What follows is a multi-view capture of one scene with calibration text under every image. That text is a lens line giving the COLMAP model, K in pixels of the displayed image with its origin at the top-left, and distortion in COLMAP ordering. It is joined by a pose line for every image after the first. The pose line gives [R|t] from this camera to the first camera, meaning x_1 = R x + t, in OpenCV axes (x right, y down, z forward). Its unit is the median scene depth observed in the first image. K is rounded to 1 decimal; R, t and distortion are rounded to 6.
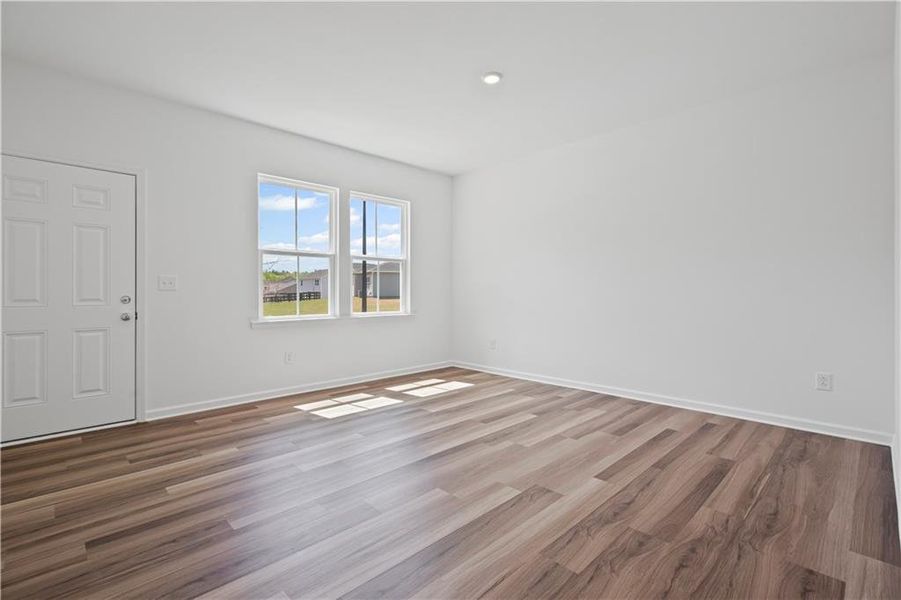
lens RADIAL K [[404.8, 0, 450.4], [0, 404.8, 295.0], [0, 0, 1]] dist [0.007995, -0.000796]
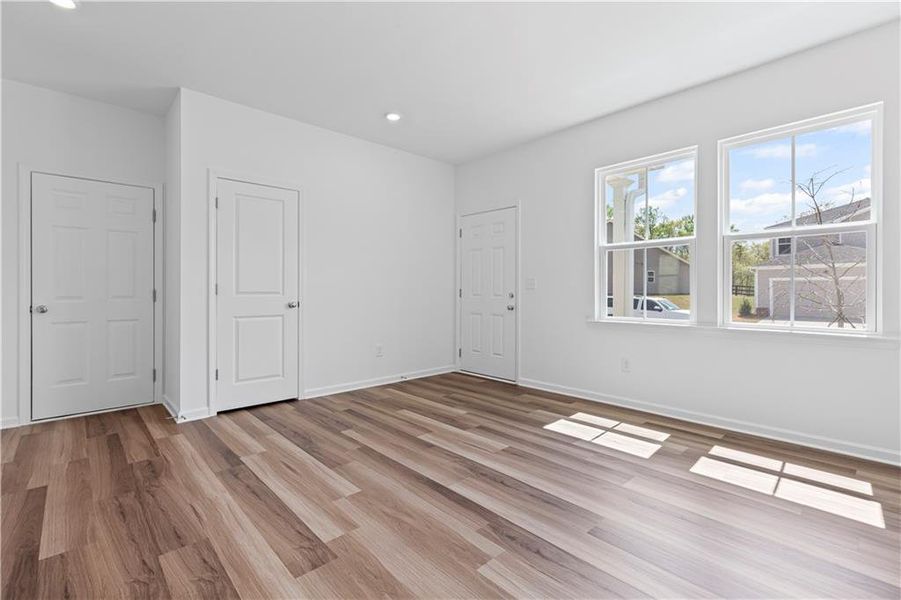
lens RADIAL K [[404.8, 0, 450.4], [0, 404.8, 295.0], [0, 0, 1]] dist [0.007995, -0.000796]
pose [[-0.014616, 0.012189, -0.999819, 0.834551], [-0.006863, 0.999901, 0.012291, -0.008610], [0.999870, 0.007041, -0.014531, 1.088785]]
